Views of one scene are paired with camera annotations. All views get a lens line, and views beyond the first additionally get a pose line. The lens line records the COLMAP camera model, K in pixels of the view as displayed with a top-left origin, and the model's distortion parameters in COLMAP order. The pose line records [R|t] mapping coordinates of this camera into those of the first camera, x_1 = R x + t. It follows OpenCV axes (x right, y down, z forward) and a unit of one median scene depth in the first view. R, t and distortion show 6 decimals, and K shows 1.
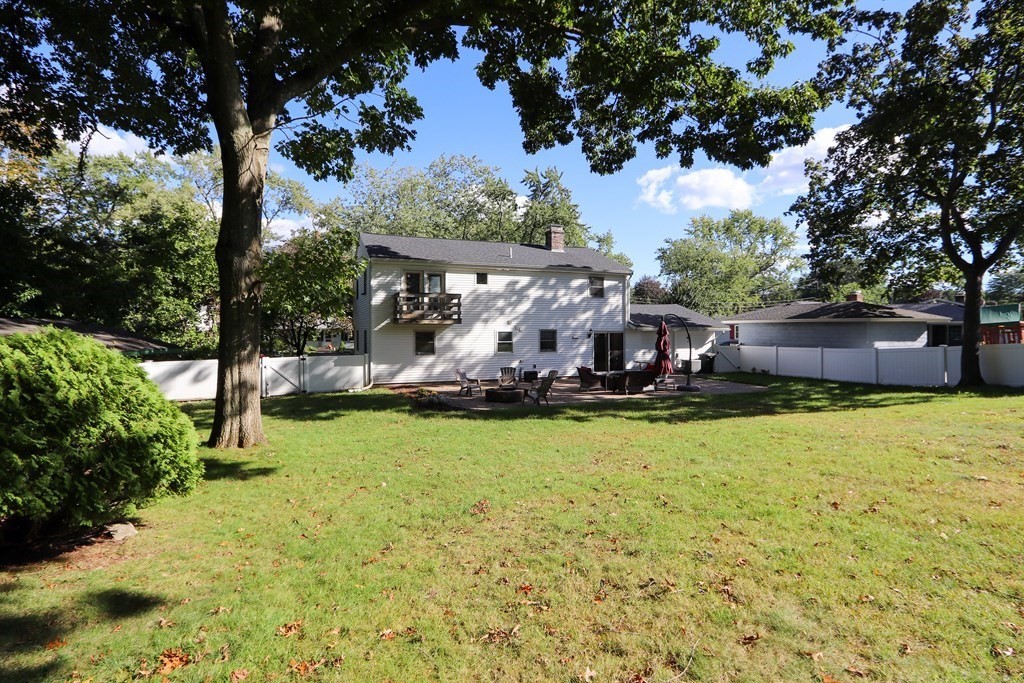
lens RADIAL K [[490.8, 0, 491.8], [0, 490.8, 333.5], [0, 0, 1]] dist [-0.013880, 0.000558]
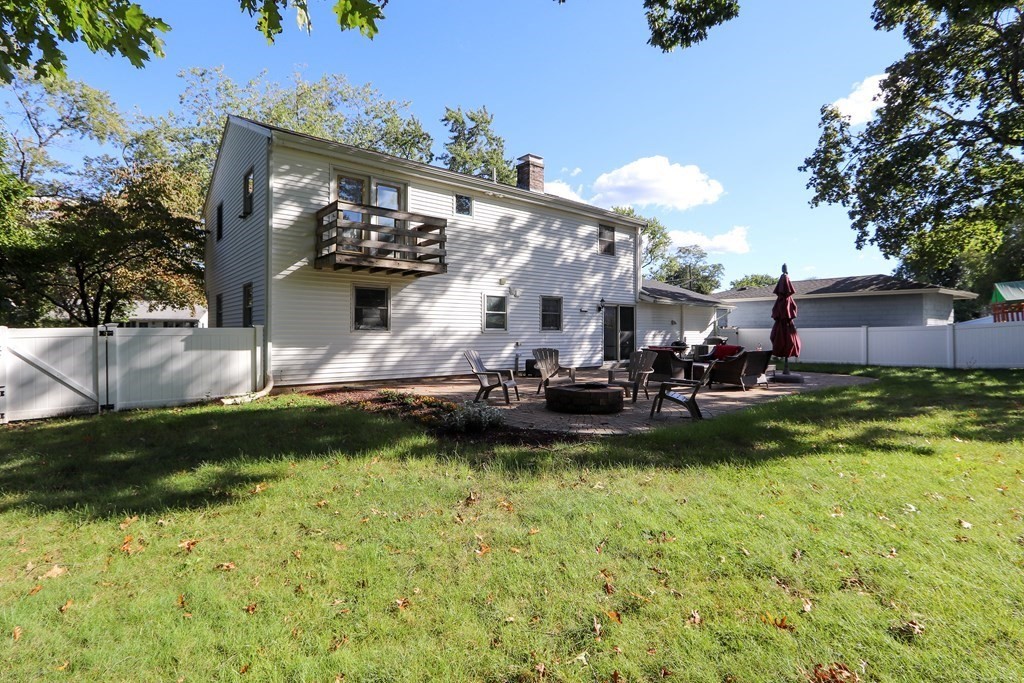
lens RADIAL K [[490.8, 0, 494.5], [0, 490.8, 329.0], [0, 0, 1]] dist [-0.013880, 0.000558]
pose [[0.951301, 0.007746, 0.308168, -0.166788], [-0.002806, 0.999860, -0.016469, 0.048325], [-0.308252, 0.014802, 0.951189, 0.422272]]
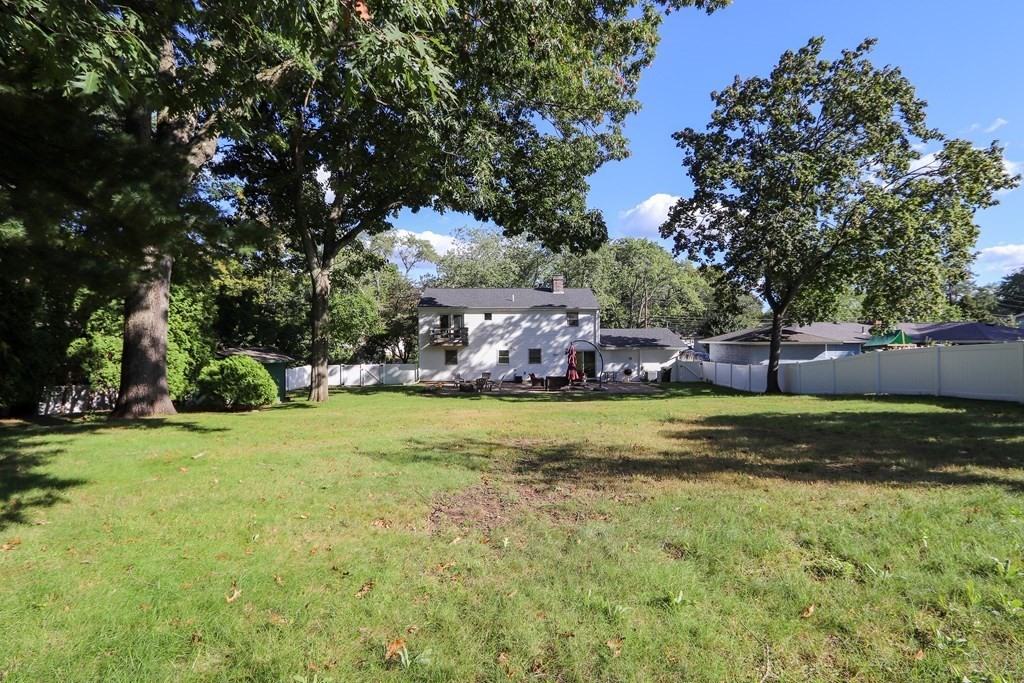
lens RADIAL K [[490.8, 0, 505.5], [0, 490.8, 340.5], [0, 0, 1]] dist [-0.013880, 0.000558]
pose [[0.935221, -0.000237, -0.354064, 0.588610], [-0.001450, 0.999989, -0.004500, -0.027100], [0.354061, 0.004721, 0.935210, -0.451416]]
